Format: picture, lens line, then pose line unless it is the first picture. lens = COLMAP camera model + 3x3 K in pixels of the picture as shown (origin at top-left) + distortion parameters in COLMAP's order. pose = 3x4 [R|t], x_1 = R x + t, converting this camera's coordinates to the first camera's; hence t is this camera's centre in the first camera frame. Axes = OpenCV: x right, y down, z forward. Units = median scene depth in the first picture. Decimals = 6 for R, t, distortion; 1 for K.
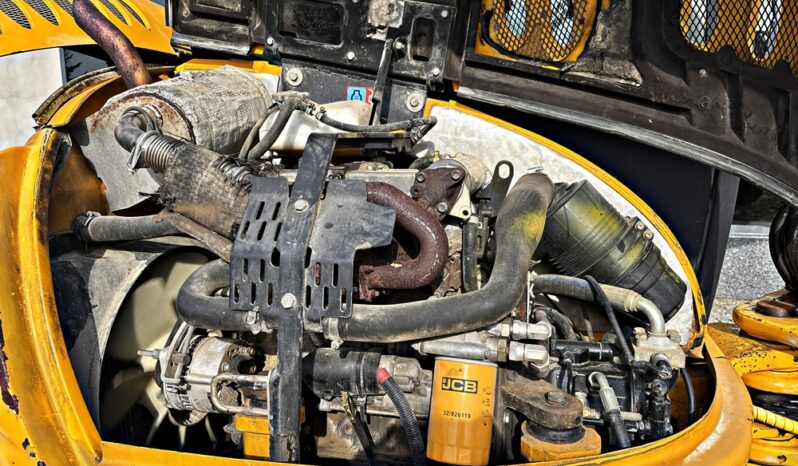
lens RADIAL K [[601.2, 0, 405.6], [0, 601.2, 234.3], [0, 0, 1]] dist [0.044771, -0.051235]
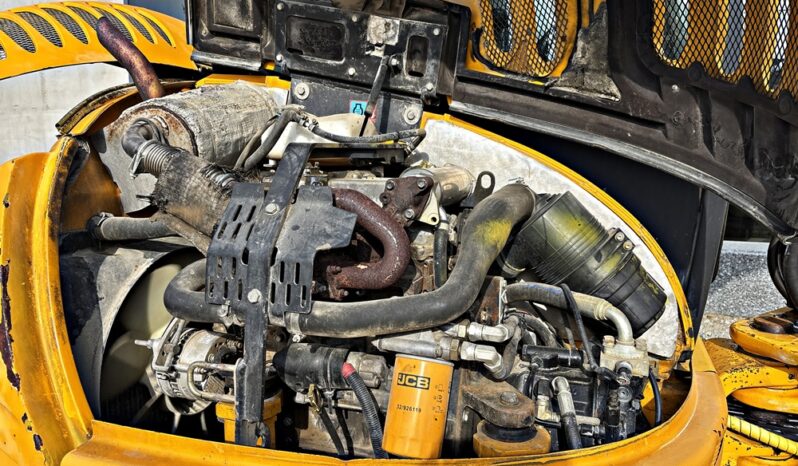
lens RADIAL K [[601.2, 0, 410.1], [0, 601.2, 229.9], [0, 0, 1]] dist [0.044771, -0.051235]
pose [[0.996264, 0.021091, -0.083748, 0.131671], [-0.023398, 0.999371, -0.026666, 0.010528], [0.083133, 0.028526, 0.996130, -0.048800]]
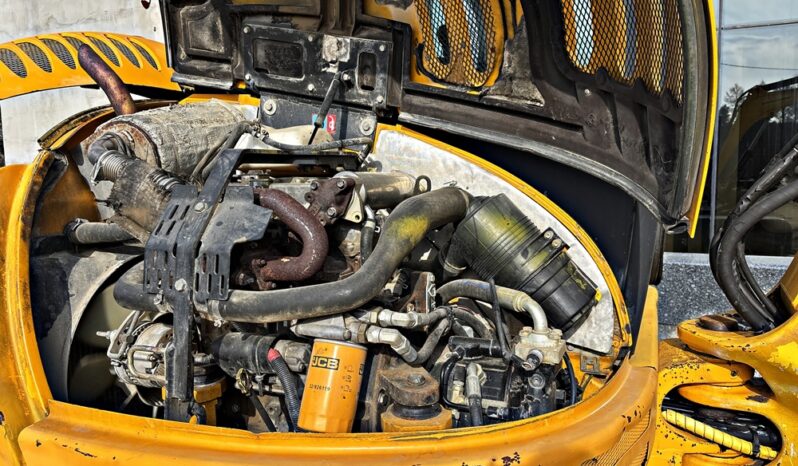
lens RADIAL K [[601.2, 0, 409.8], [0, 601.2, 232.9], [0, 0, 1]] dist [0.044771, -0.051235]
pose [[0.988193, 0.008028, -0.153007, 0.336116], [-0.017111, 0.998162, -0.058138, 0.052604], [0.152259, 0.060070, 0.986514, -0.100379]]
